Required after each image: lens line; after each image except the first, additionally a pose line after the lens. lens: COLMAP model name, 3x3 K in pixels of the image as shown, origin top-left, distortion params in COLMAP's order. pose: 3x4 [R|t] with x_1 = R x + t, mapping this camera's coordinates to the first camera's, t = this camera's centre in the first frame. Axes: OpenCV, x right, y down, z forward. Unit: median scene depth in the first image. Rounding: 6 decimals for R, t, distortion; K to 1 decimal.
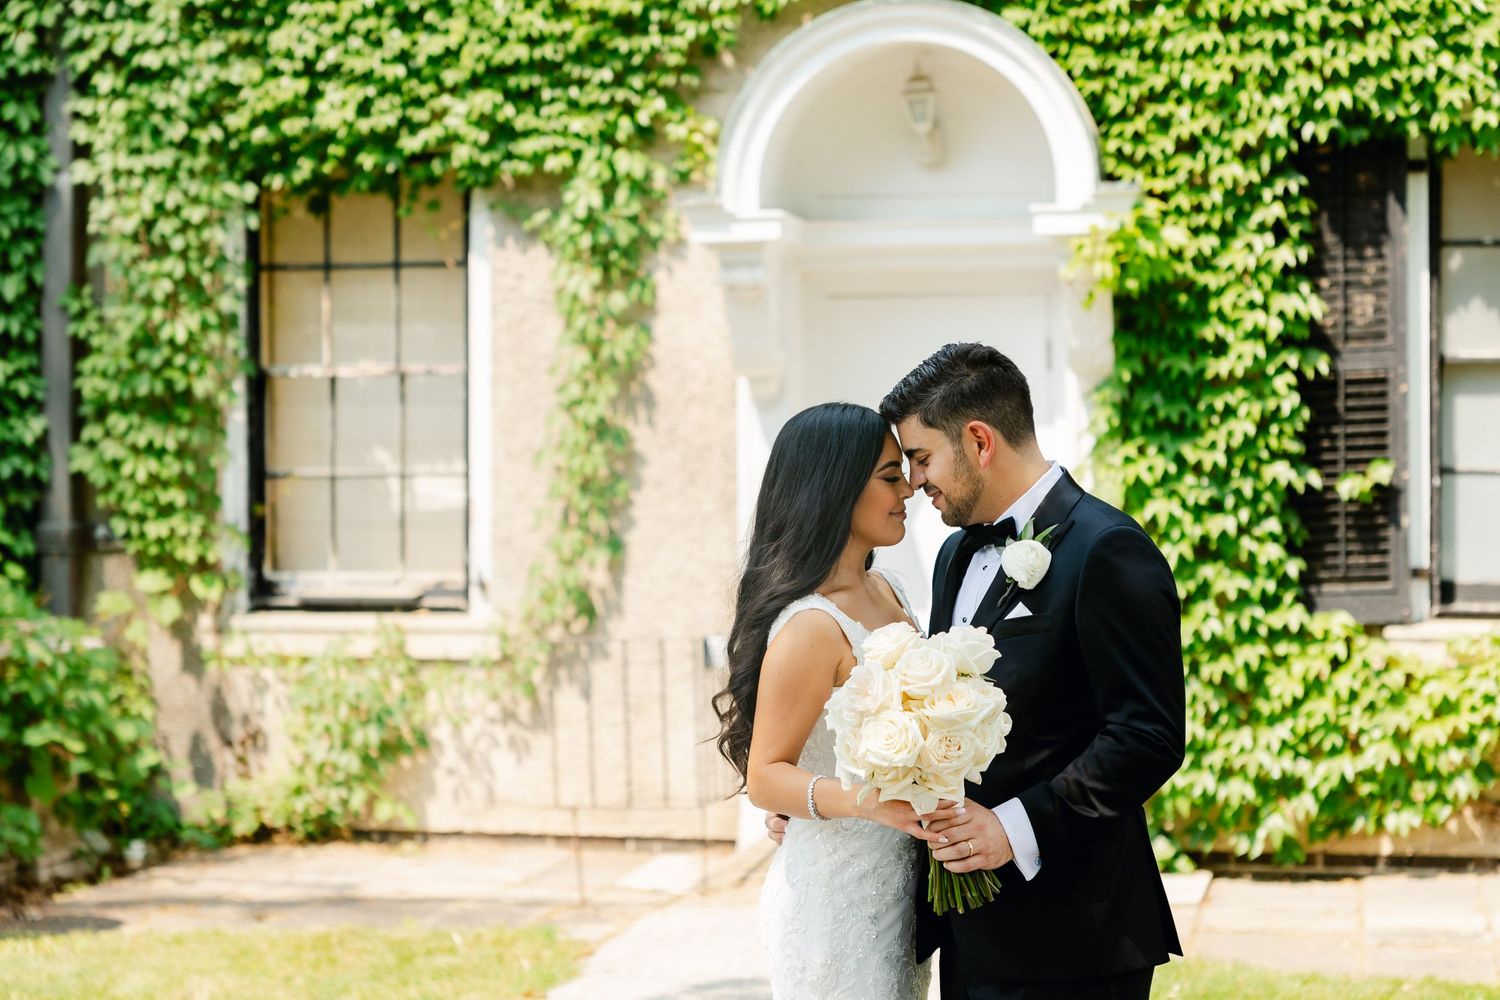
lens RADIAL K [[3092.4, 0, 748.0], [0, 3092.4, 523.0], [0, 0, 1]] dist [0.034610, -0.052075]
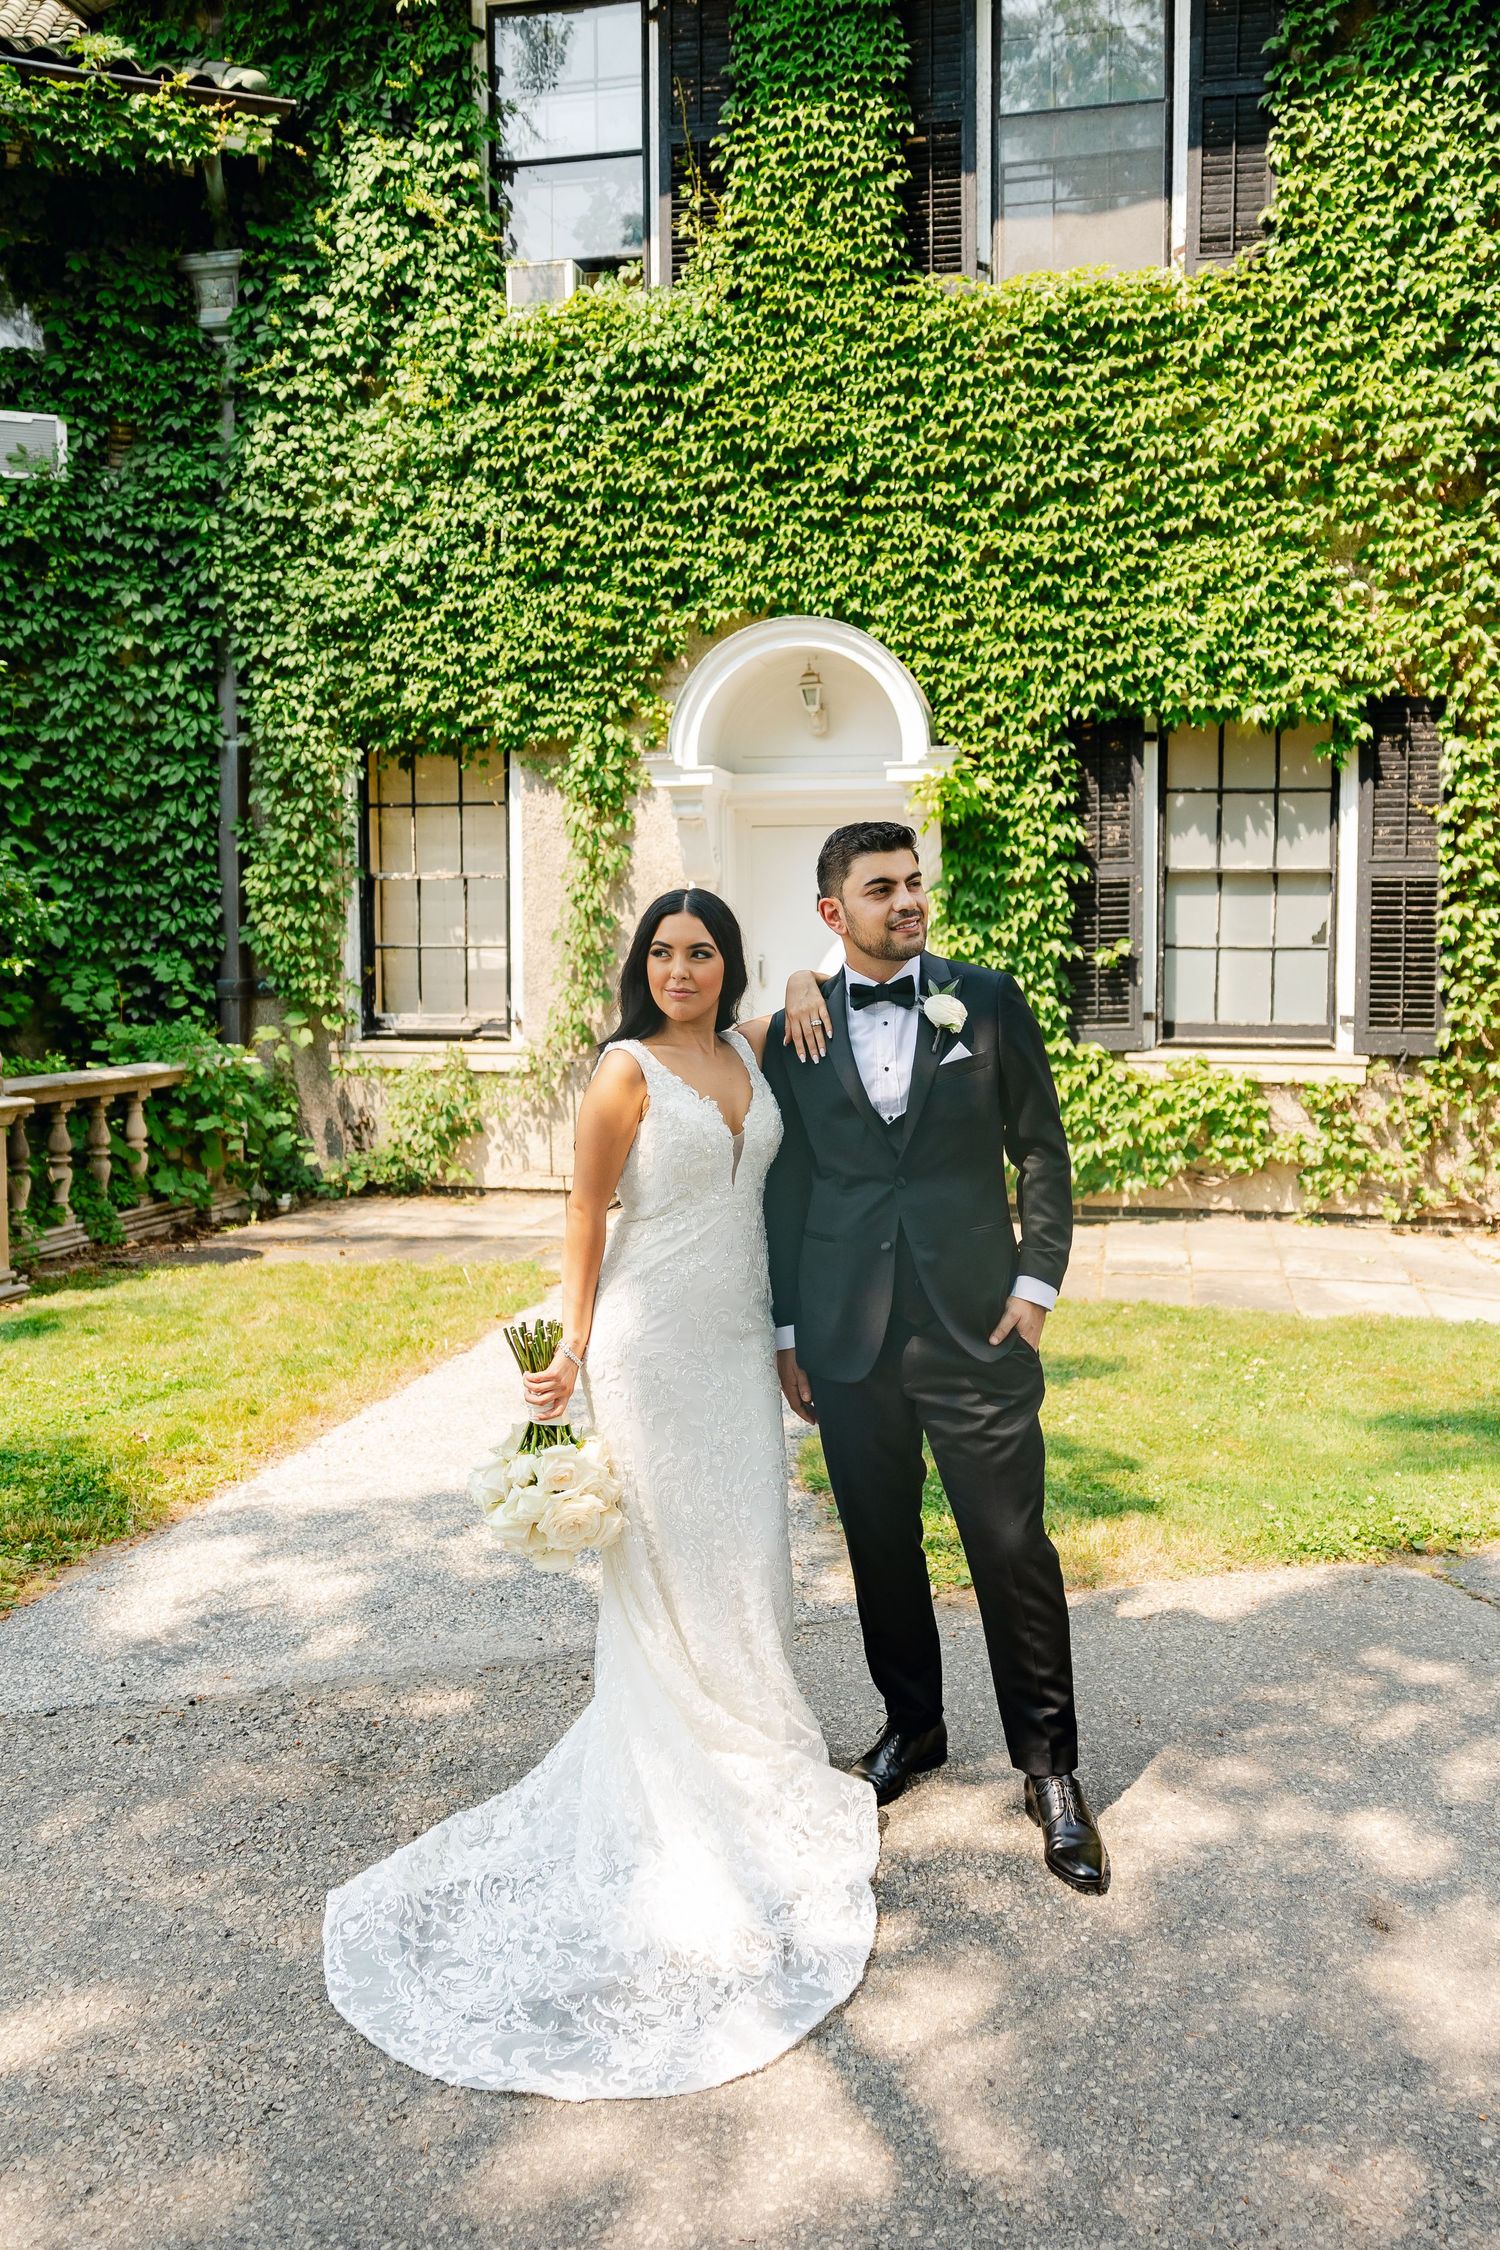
lens RADIAL K [[1760.7, 0, 823.6], [0, 1760.7, 1064.8], [0, 0, 1]] dist [-0.017226, 0.022278]
pose [[0.999862, 0.002085, 0.016481, 0.049025], [-0.002935, 0.998656, 0.051741, -0.003581], [-0.016351, -0.051783, 0.998525, 0.169329]]
